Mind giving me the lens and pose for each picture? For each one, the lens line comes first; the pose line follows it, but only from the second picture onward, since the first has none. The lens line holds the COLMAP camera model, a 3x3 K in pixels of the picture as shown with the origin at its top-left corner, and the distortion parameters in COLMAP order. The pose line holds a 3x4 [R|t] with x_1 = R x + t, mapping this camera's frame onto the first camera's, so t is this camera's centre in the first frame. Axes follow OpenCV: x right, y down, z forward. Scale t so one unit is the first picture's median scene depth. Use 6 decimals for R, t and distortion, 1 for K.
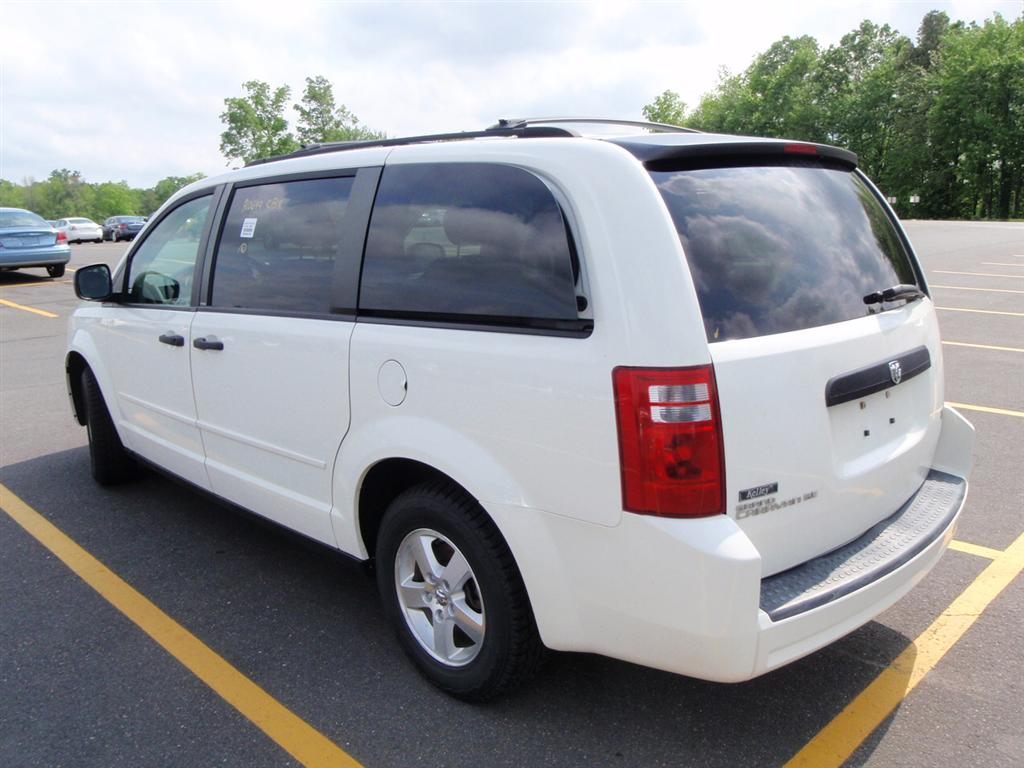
lens RADIAL K [[909.2, 0, 512.0], [0, 909.2, 384.0], [0, 0, 1]] dist [-0.072516, 0.138495]
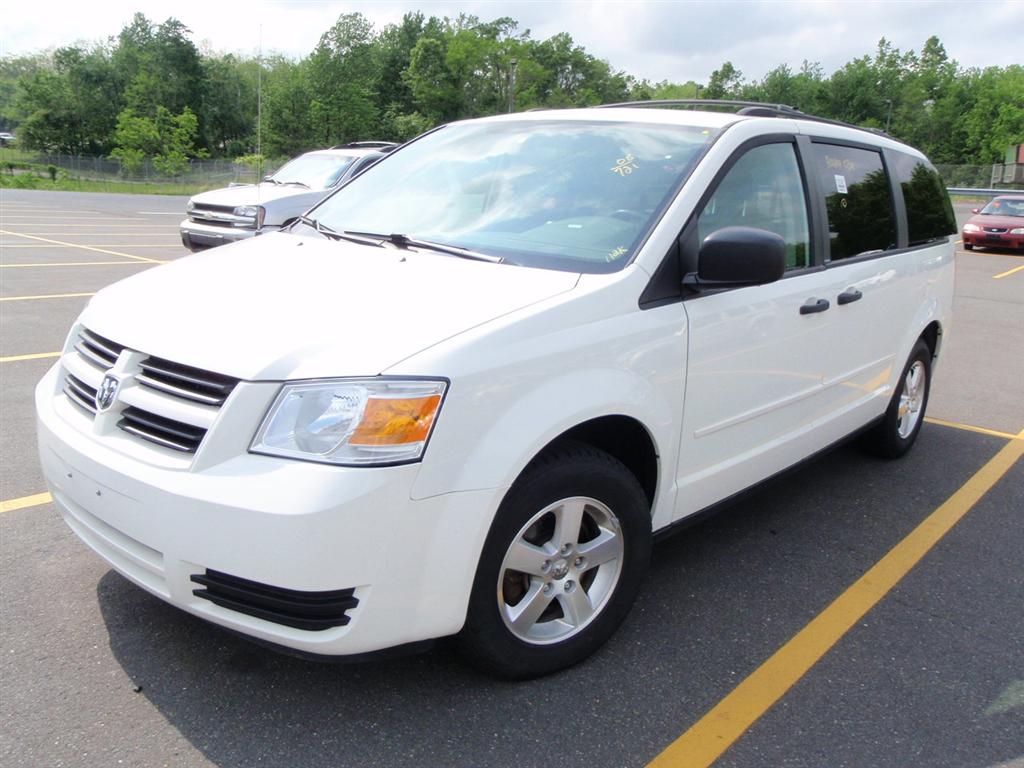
lens RADIAL K [[909.2, 0, 512.0], [0, 909.2, 384.0], [0, 0, 1]] dist [-0.072516, 0.138495]
pose [[-0.151517, -0.169919, 0.973740, -1.214219], [0.161396, 0.967640, 0.193968, -0.197298], [-0.975189, 0.186547, -0.119190, 1.402313]]
